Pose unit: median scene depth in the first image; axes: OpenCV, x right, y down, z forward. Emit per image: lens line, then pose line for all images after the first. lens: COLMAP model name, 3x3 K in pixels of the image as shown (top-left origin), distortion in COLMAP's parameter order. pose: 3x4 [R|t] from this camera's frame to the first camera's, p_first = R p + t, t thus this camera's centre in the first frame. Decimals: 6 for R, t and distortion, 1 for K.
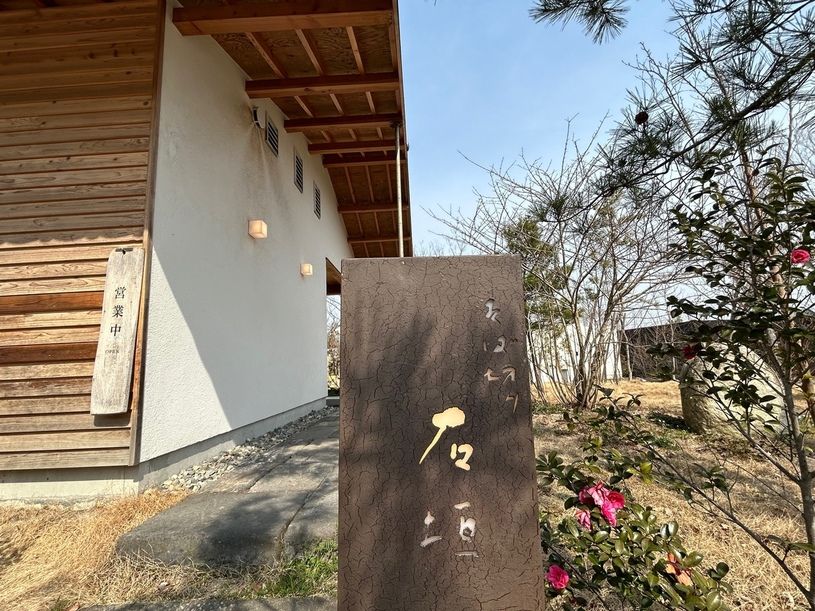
lens RADIAL K [[380.0, 0, 406.1], [0, 380.0, 305.7], [0, 0, 1]] dist [0.004313, 0.000763]
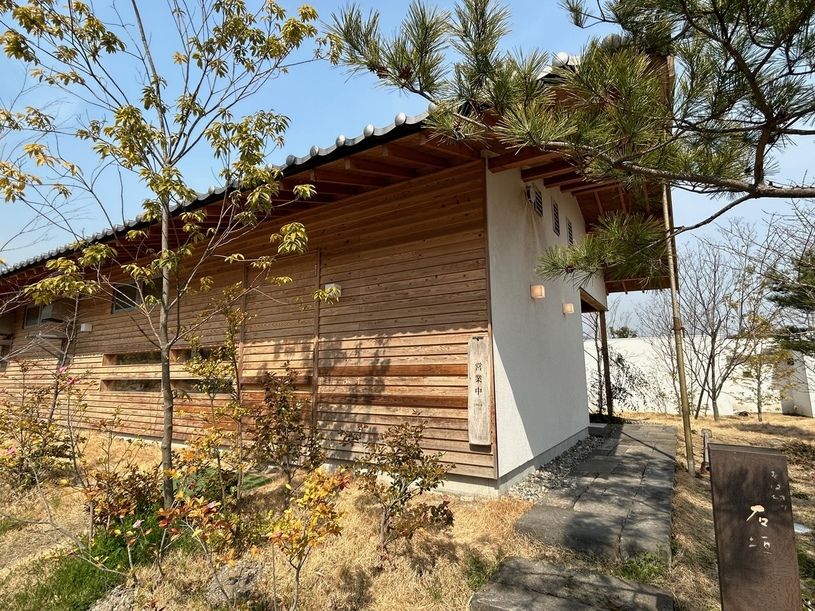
lens RADIAL K [[434.3, 0, 408.3], [0, 434.3, 308.0], [0, 0, 1]] dist [0.000486, 0.002801]
pose [[0.866482, -0.040261, -0.497582, -0.103133], [0.048389, 0.998823, 0.003446, -0.292674], [0.496857, -0.027064, 0.867410, -0.679605]]
